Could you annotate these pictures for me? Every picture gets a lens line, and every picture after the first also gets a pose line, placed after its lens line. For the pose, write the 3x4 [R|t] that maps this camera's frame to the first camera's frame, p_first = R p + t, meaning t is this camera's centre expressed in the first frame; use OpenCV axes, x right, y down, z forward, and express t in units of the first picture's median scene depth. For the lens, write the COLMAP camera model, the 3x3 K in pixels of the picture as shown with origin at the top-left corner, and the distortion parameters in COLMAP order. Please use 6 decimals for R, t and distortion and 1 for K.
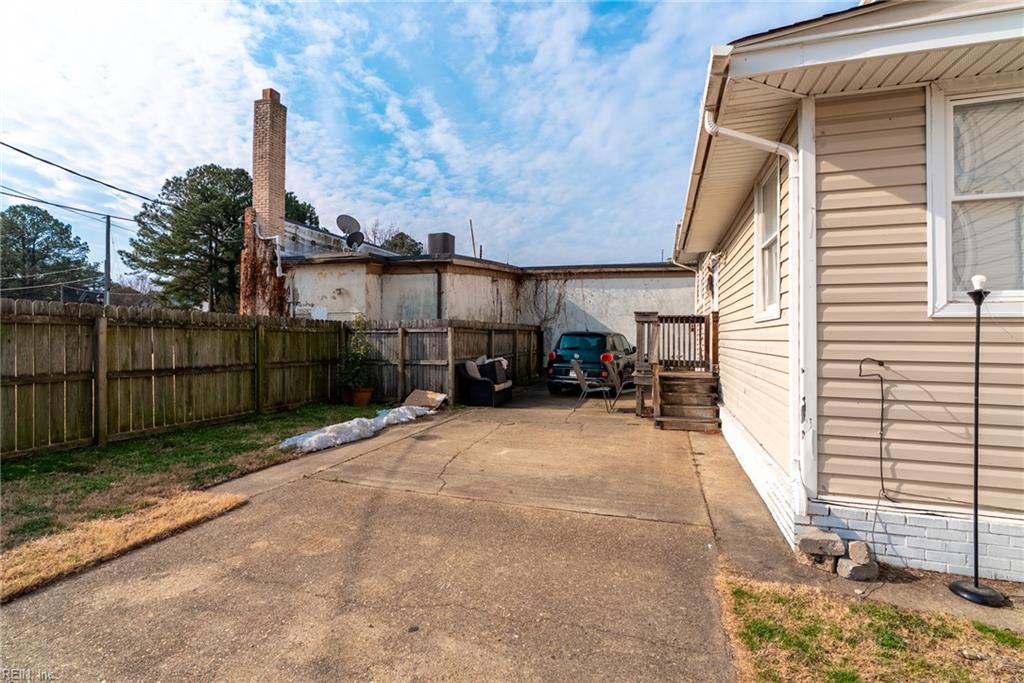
lens RADIAL K [[457.7, 0, 512.4], [0, 457.7, 334.3], [0, 0, 1]] dist [-0.010702, 0.003987]
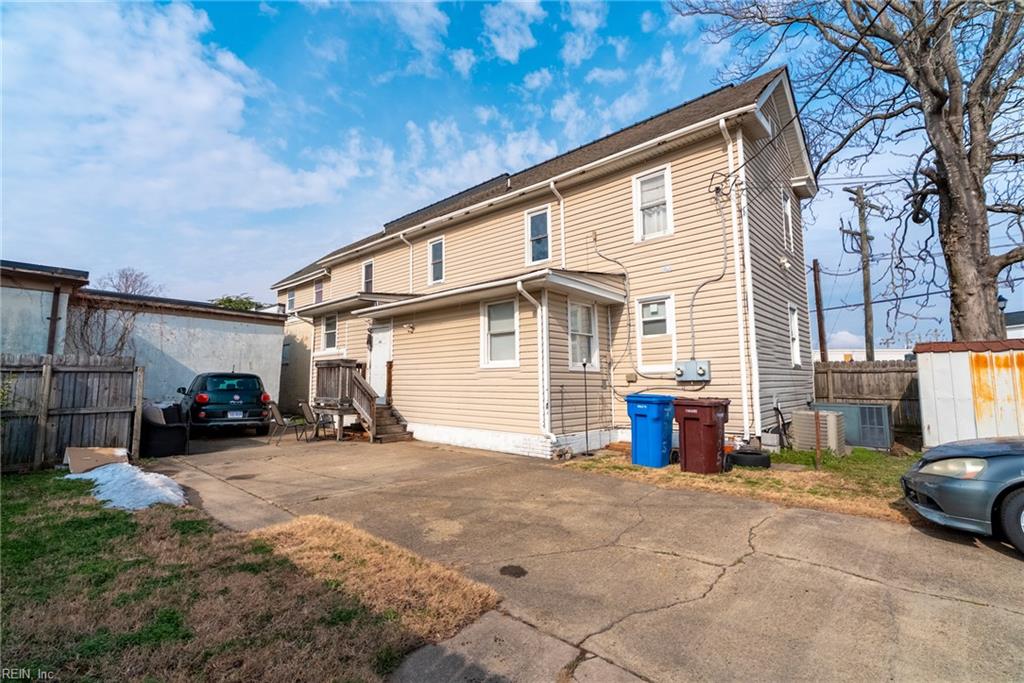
lens RADIAL K [[453.5, 0, 512.0], [0, 453.5, 341.5], [0, 0, 1]] dist [-0.000941, 0.000058]
pose [[0.414304, 0.077844, 0.906803, -1.268195], [-0.003562, 0.996467, -0.083914, 0.014578], [-0.910131, 0.031536, 0.413118, 0.056002]]
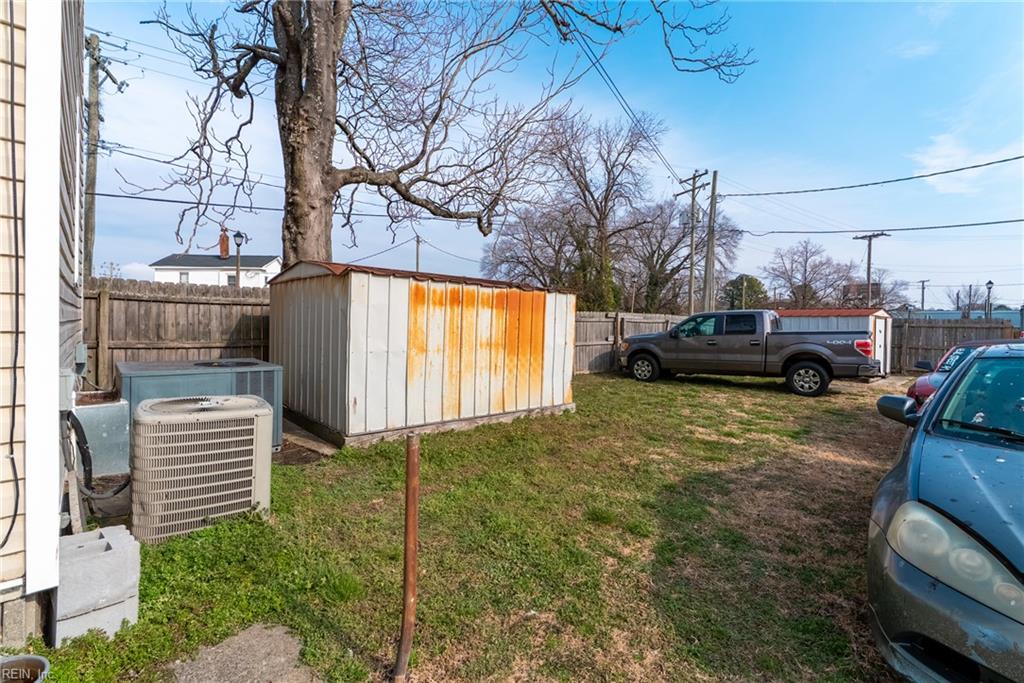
lens RADIAL K [[457.7, 0, 512.4], [0, 457.7, 334.3], [0, 0, 1]] dist [-0.010702, 0.003987]
pose [[-0.872676, -0.036187, 0.486958, 0.237290], [-0.030110, 0.999340, 0.020303, 0.008453], [-0.487371, 0.003056, -0.873190, 0.057142]]
